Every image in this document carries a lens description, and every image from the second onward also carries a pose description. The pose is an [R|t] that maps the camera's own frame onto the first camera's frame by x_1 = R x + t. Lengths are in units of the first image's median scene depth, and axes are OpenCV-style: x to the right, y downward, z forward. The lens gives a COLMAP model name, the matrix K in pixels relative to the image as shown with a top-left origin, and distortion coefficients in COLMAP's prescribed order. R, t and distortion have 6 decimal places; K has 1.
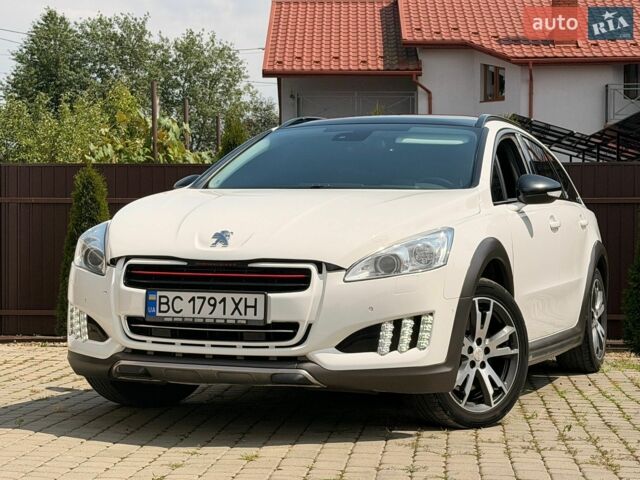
lens RADIAL K [[1447.5, 0, 319.6], [0, 1447.5, 251.5], [0, 0, 1]] dist [0.110069, 0.107617]
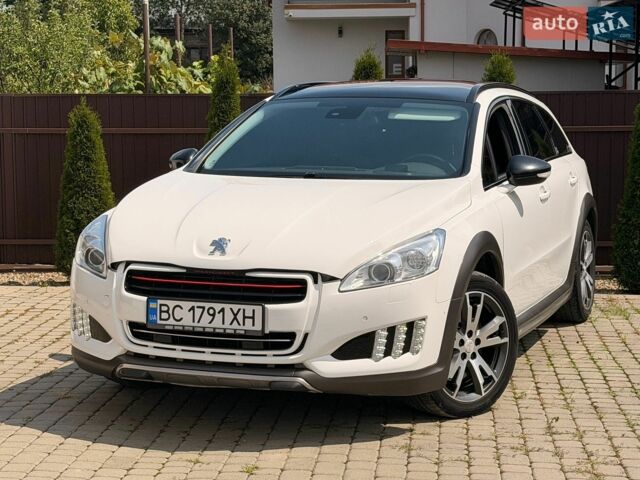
lens RADIAL K [[1447.5, 0, 319.6], [0, 1447.5, 251.5], [0, 0, 1]] dist [0.110069, 0.107617]
pose [[0.999949, -0.008873, 0.004868, -0.001732], [0.008341, 0.994932, 0.100201, -0.108825], [-0.005733, -0.100155, 0.994955, -0.021585]]
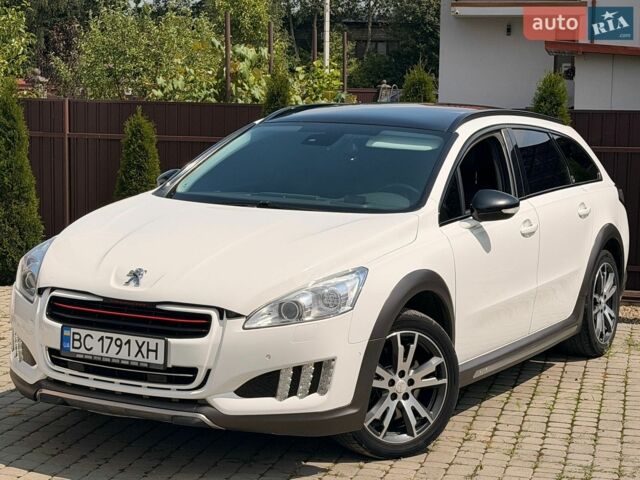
lens RADIAL K [[1447.5, 0, 319.6], [0, 1447.5, 251.5], [0, 0, 1]] dist [0.110069, 0.107617]
pose [[0.990872, 0.029840, -0.131460, 0.198643], [-0.015753, 0.994142, 0.106924, -0.140498], [0.133880, -0.103877, 0.985538, 0.007035]]
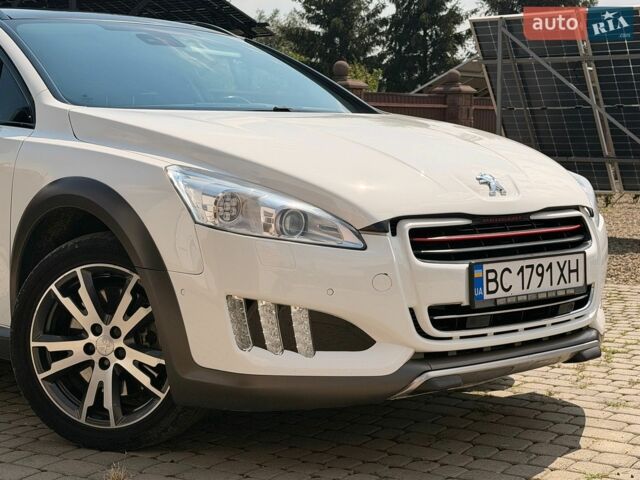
lens RADIAL K [[1134.7, 0, 320.0], [0, 1134.7, 240.0], [0, 0, 1]] dist [0.013127, 0.012123]
pose [[0.458544, -0.090275, 0.884075, -0.629695], [0.008662, 0.995234, 0.097133, -0.037705], [-0.888630, -0.036882, 0.457140, 0.822010]]
